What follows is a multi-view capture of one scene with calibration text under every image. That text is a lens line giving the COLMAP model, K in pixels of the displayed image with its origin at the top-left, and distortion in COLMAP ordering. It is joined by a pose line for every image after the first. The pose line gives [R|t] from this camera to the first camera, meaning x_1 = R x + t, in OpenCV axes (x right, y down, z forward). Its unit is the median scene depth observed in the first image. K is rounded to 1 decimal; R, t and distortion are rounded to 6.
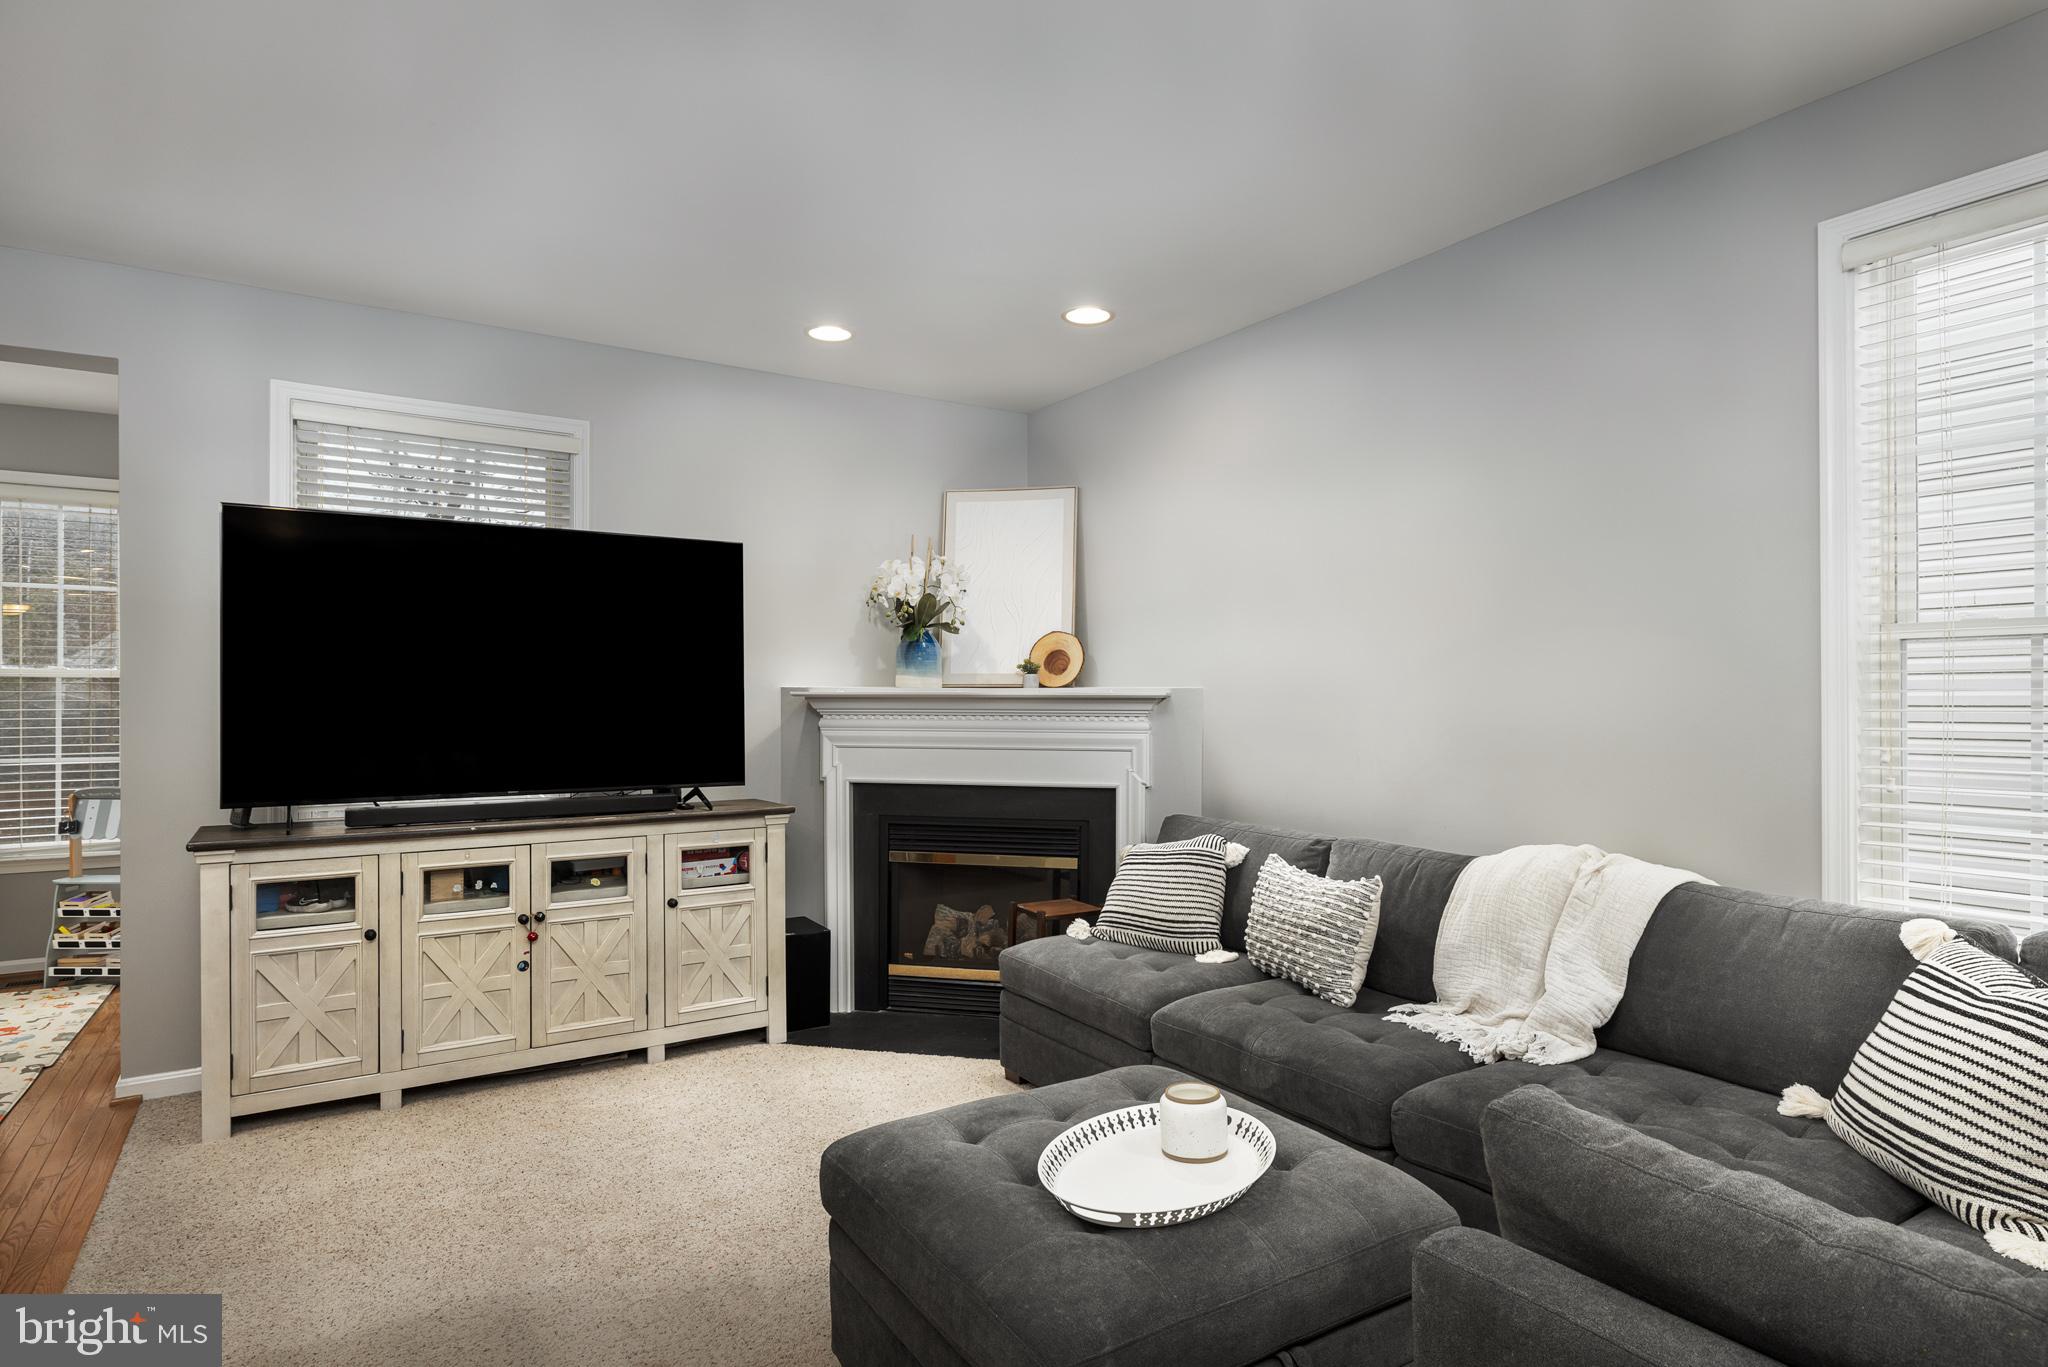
lens RADIAL K [[1111.8, 0, 1023.3], [0, 1111.8, 692.7], [0, 0, 1]] dist [-0.004506, 0.000829]
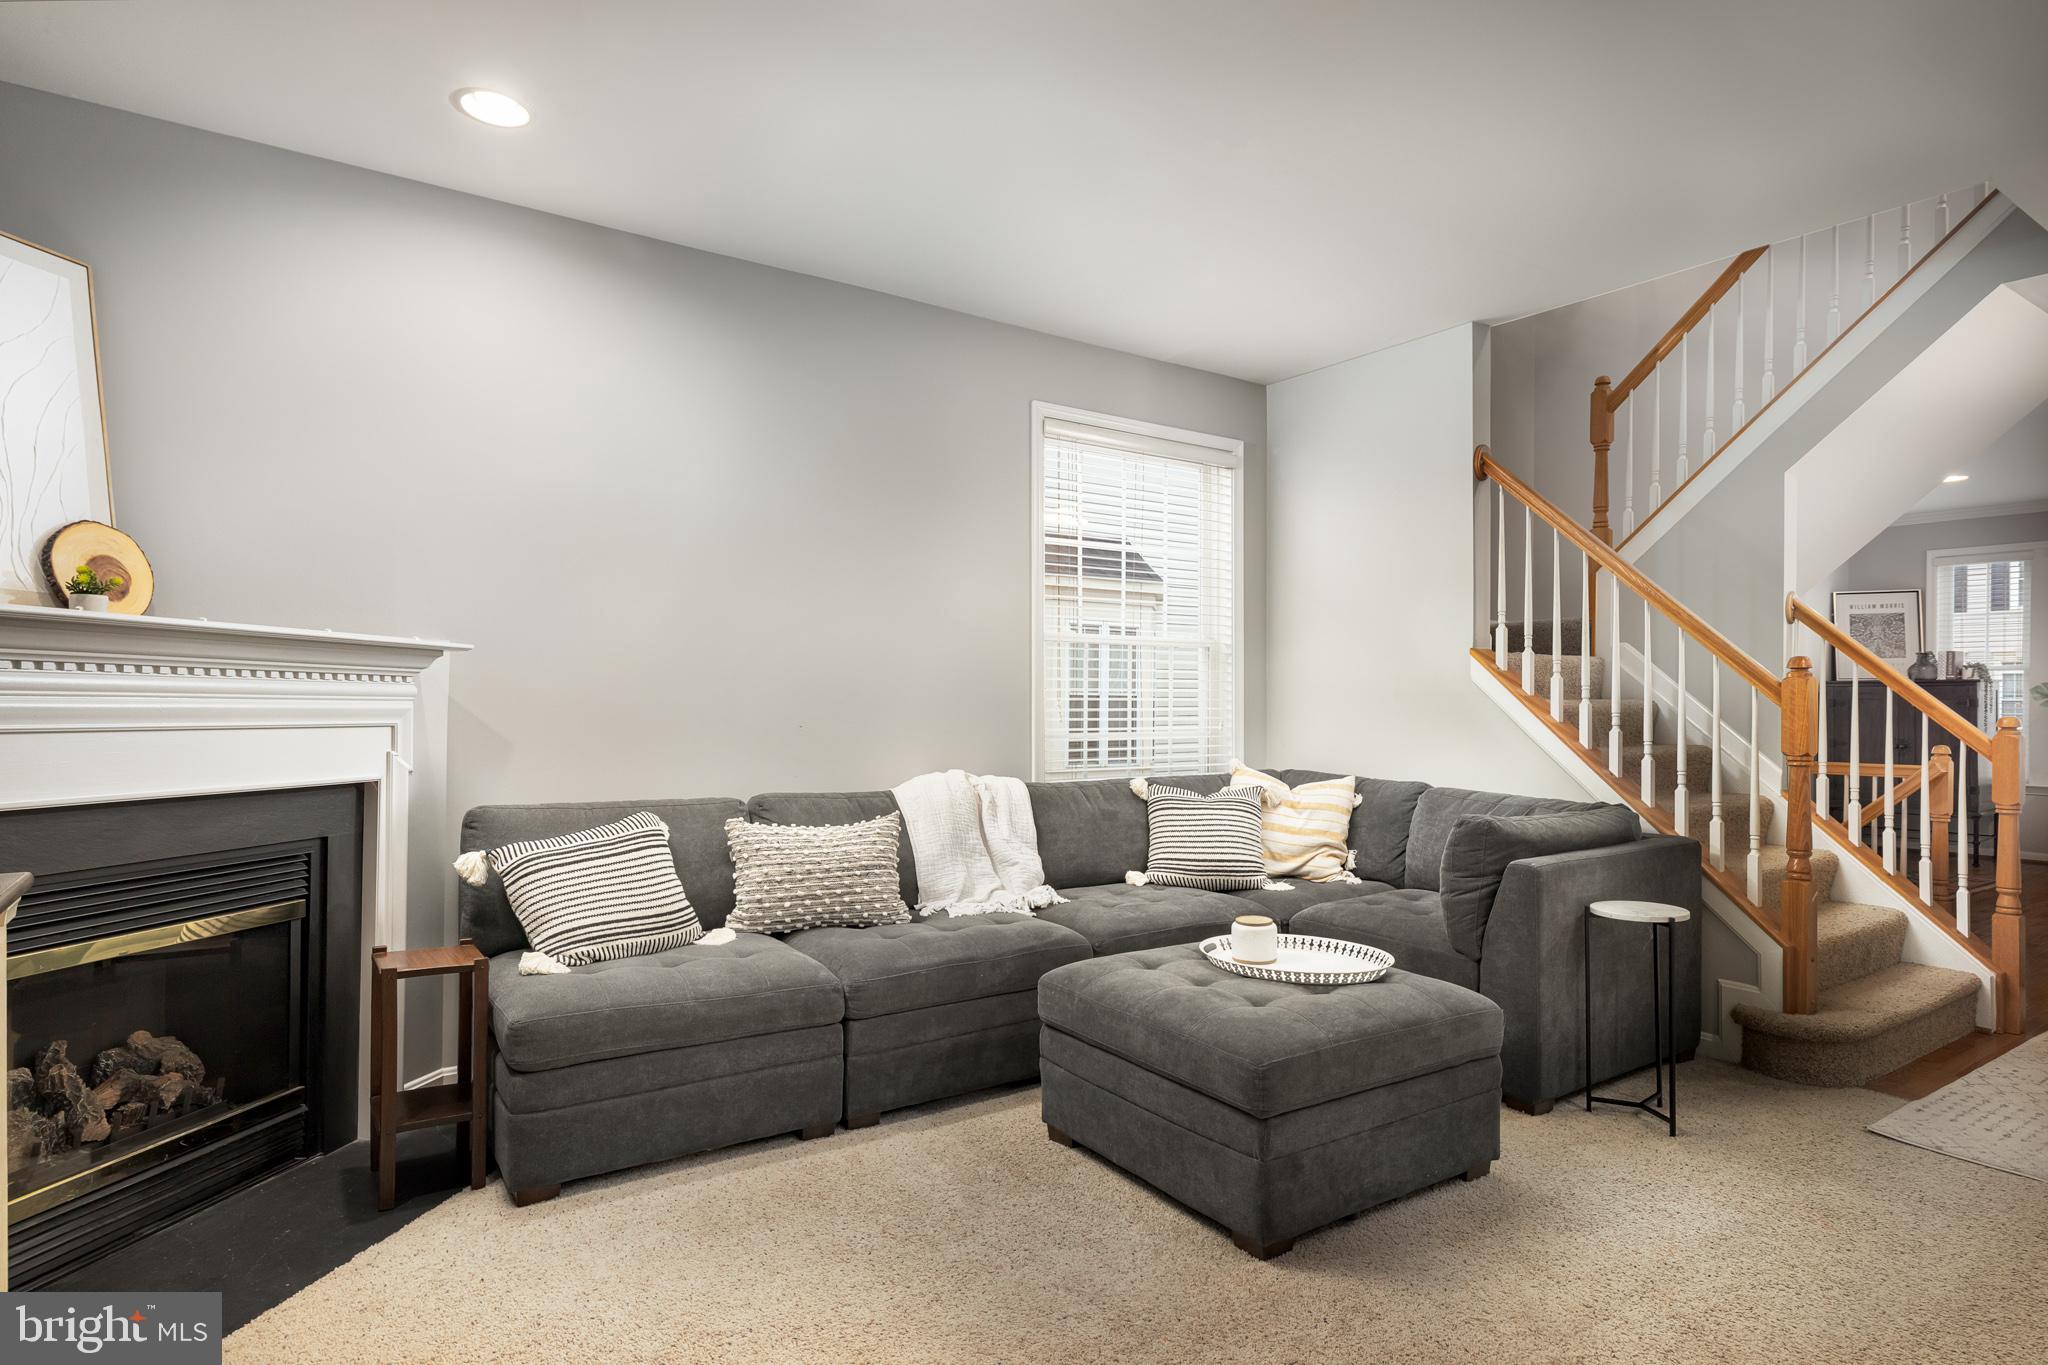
lens RADIAL K [[1111.8, 0, 1034.6], [0, 1111.8, 699.1], [0, 0, 1]] dist [-0.004506, 0.000829]
pose [[-0.040676, 0.002668, 0.999169, -0.656957], [-0.013735, 0.999900, -0.003229, 0.034608], [-0.999078, -0.013855, -0.040635, 0.673524]]
